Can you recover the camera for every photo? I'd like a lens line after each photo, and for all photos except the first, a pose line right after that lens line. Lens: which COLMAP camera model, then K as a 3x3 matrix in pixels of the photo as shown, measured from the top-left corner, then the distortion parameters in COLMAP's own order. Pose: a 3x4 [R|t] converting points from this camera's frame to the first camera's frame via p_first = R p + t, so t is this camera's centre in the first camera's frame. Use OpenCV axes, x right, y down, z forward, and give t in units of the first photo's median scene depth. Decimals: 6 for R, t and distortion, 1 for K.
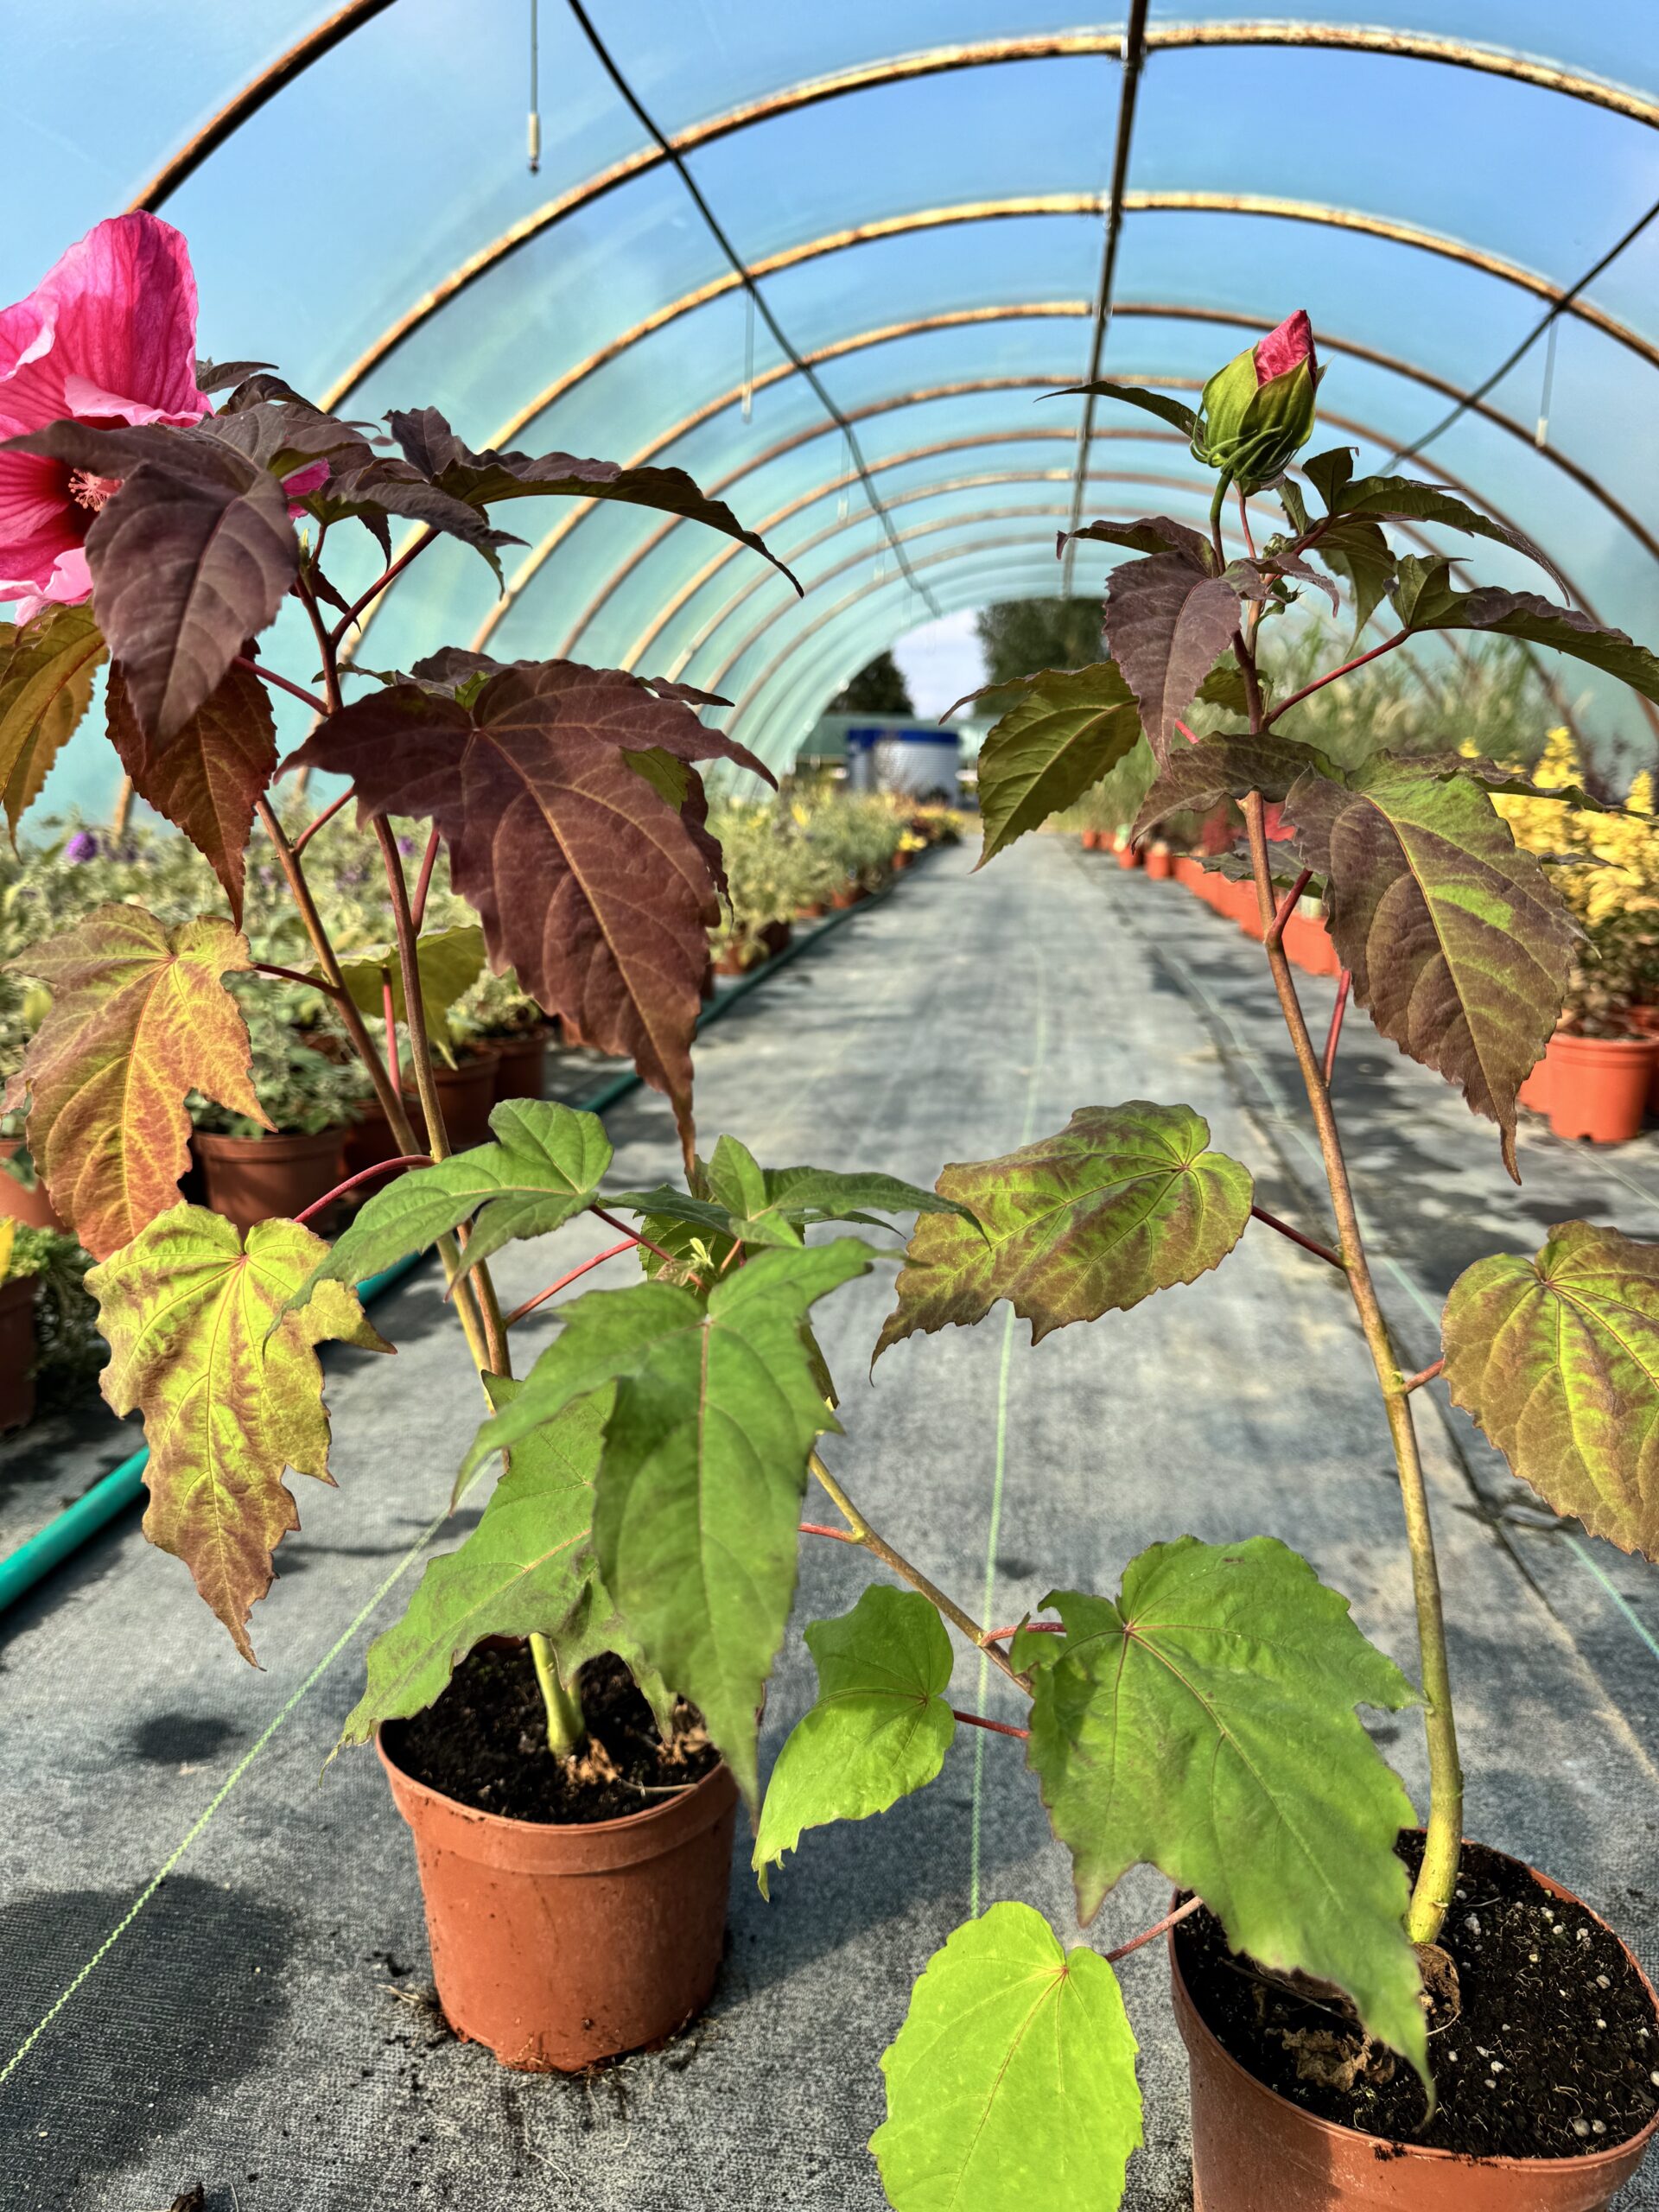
lens RADIAL K [[1539.7, 0, 822.6], [0, 1539.7, 1110.1], [0, 0, 1]] dist [0.002277, -0.012344]
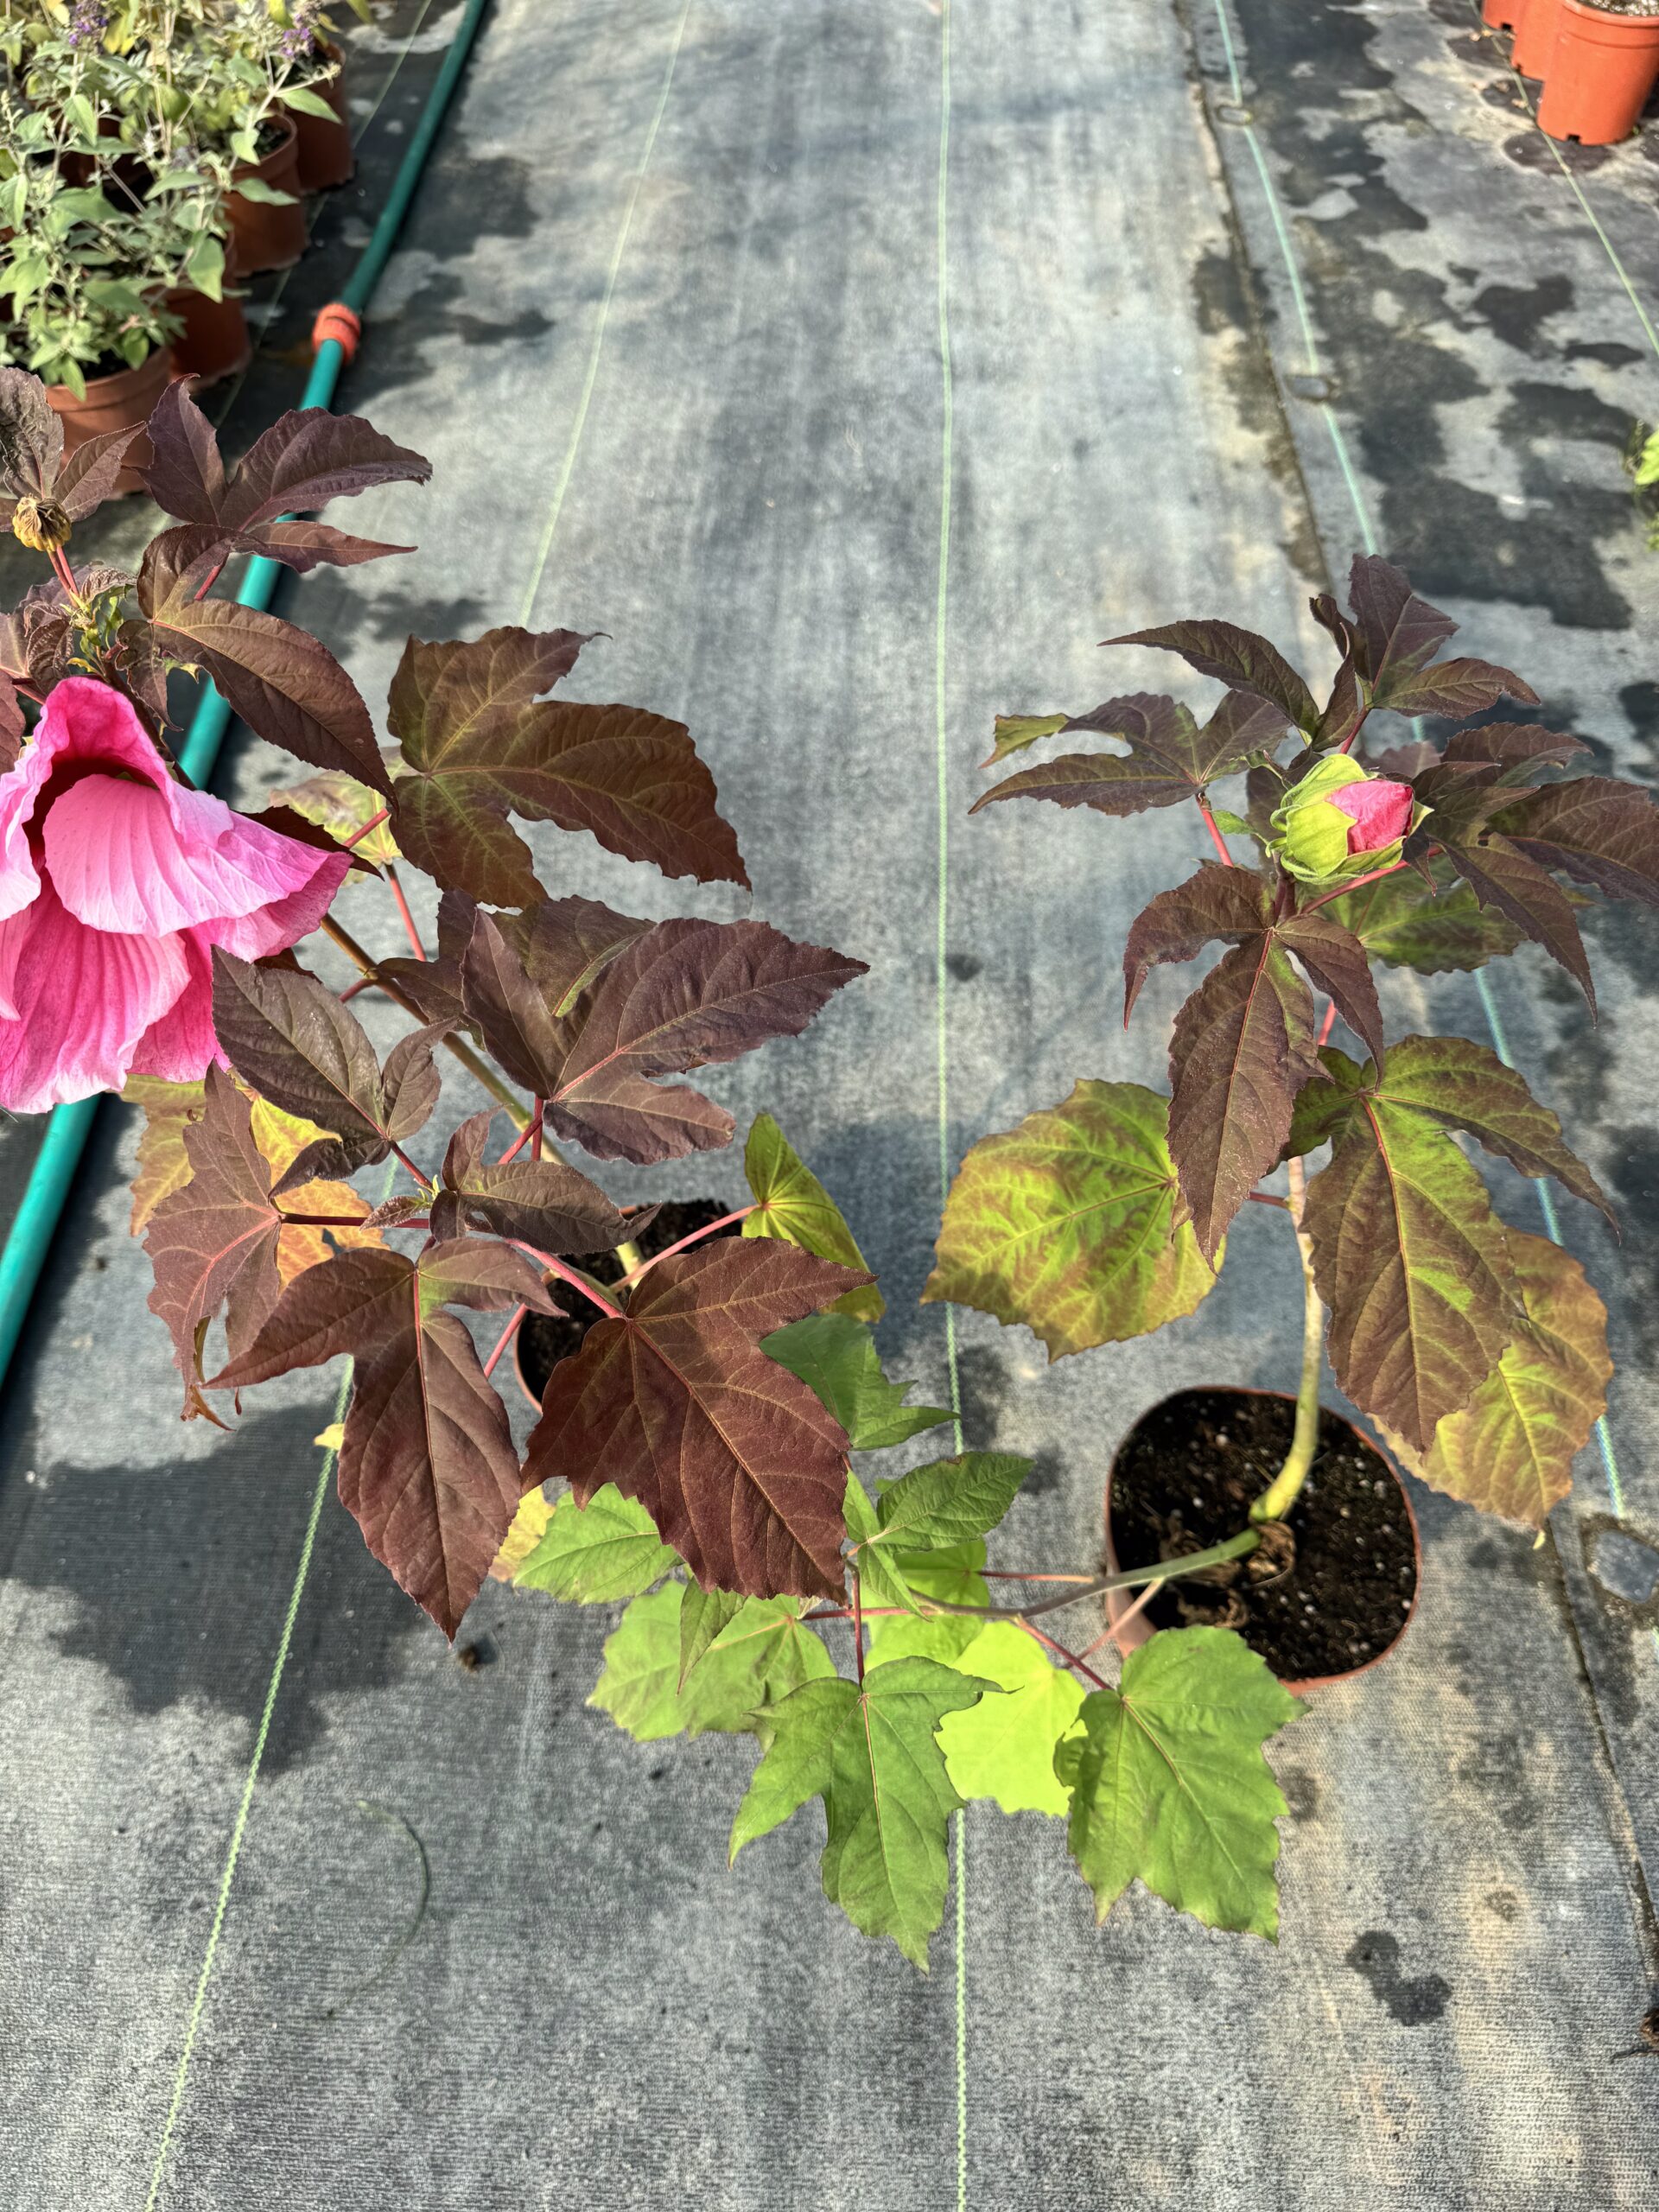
lens RADIAL K [[1556.1, 0, 829.5], [0, 1556.1, 1038.5], [0, 0, 1]] dist [0.041539, -0.046026]
pose [[0.994588, -0.088202, 0.054902, -0.041054], [0.032542, 0.766331, 0.641621, -0.389406], [-0.098666, -0.636362, 0.765054, 0.076728]]
